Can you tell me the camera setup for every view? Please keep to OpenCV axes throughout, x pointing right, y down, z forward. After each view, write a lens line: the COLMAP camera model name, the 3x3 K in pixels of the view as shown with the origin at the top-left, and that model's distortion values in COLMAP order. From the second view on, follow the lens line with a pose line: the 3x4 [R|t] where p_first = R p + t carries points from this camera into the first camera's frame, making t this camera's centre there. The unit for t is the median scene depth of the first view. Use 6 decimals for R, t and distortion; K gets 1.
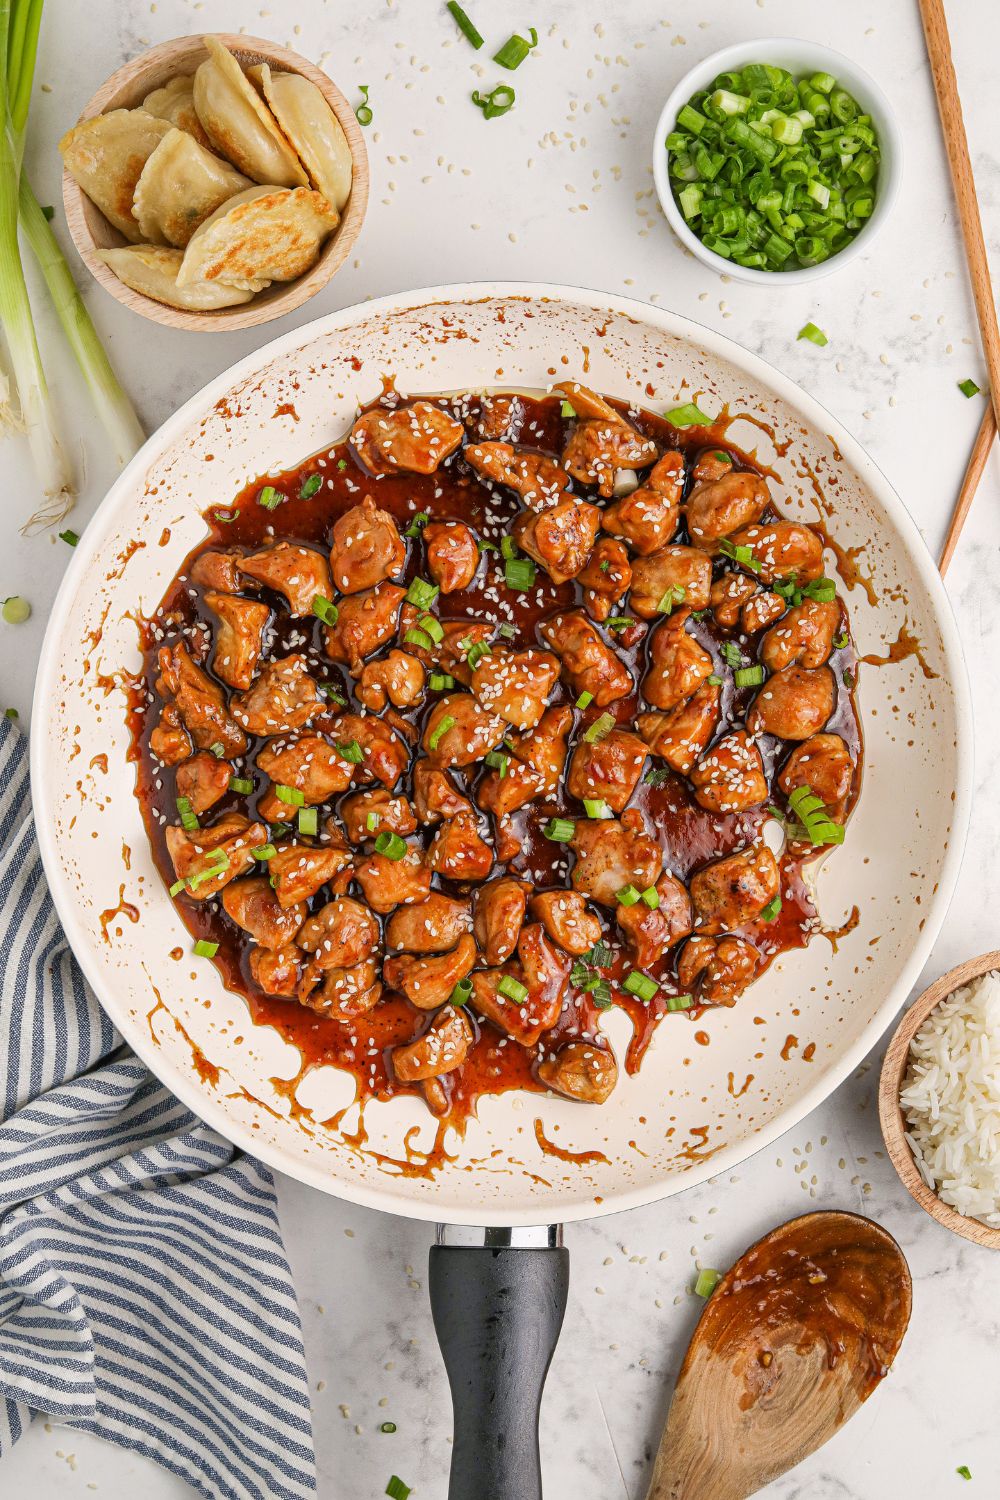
lens RADIAL K [[2182.2, 0, 500.0], [0, 2182.2, 750.0], [0, 0, 1]] dist [-0.138282, -0.110449]
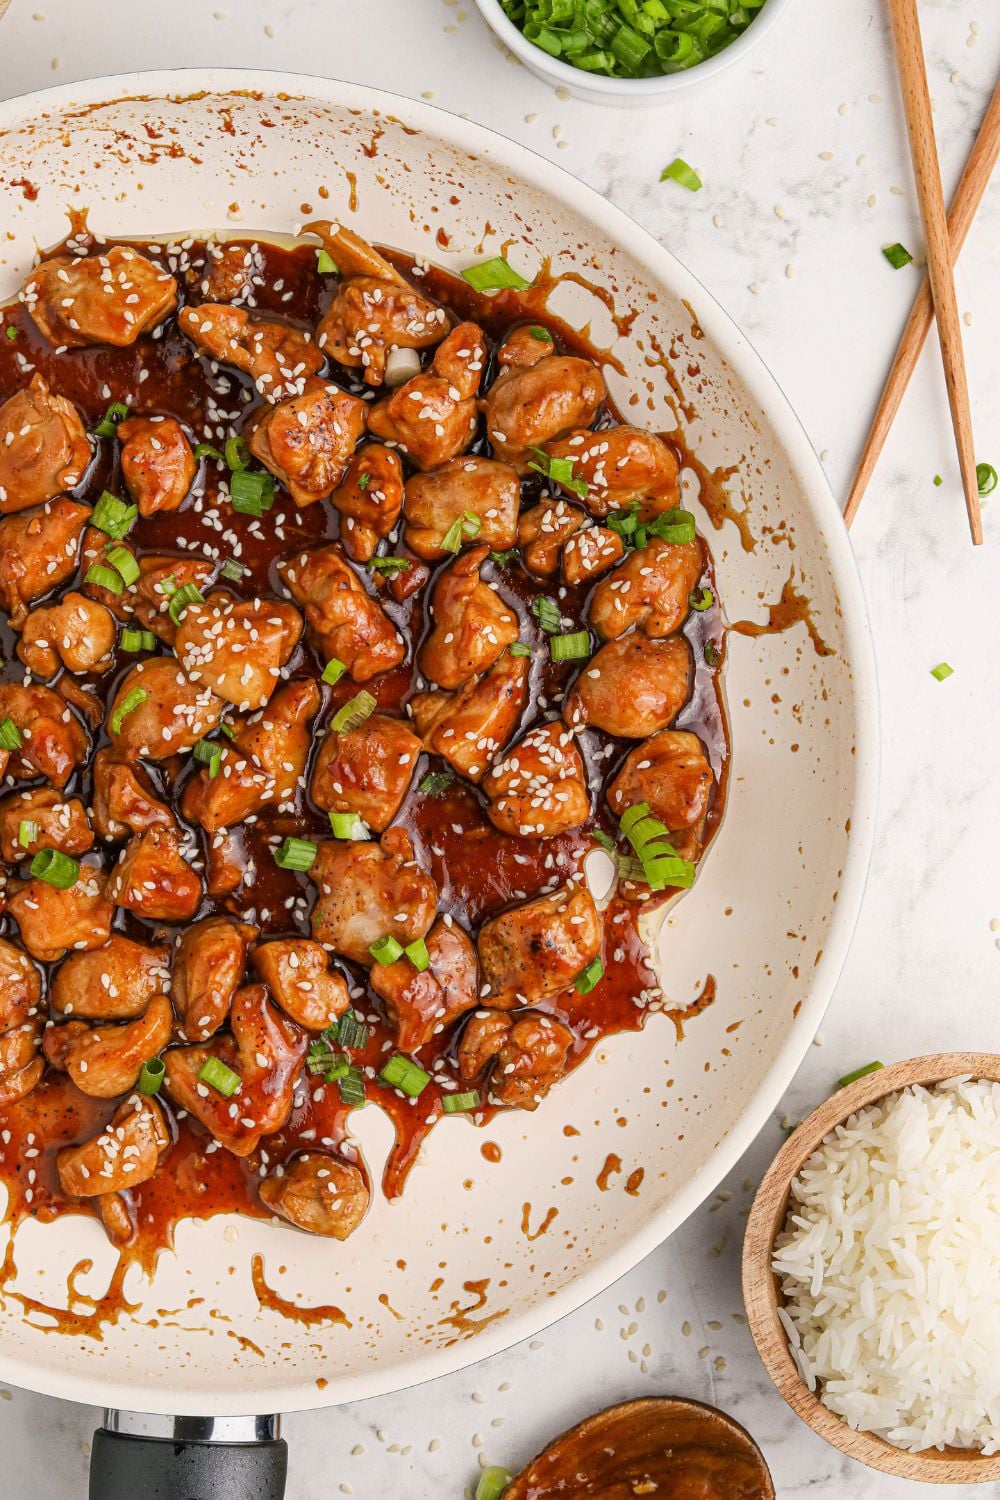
lens RADIAL K [[2182.2, 0, 500.0], [0, 2182.2, 750.0], [0, 0, 1]] dist [-0.138282, -0.110449]
pose [[0.999457, 0.032872, 0.002118, 0.091626], [-0.032873, 0.999459, 0.000422, 0.000424], [-0.002103, -0.000491, 0.999998, 0.292764]]
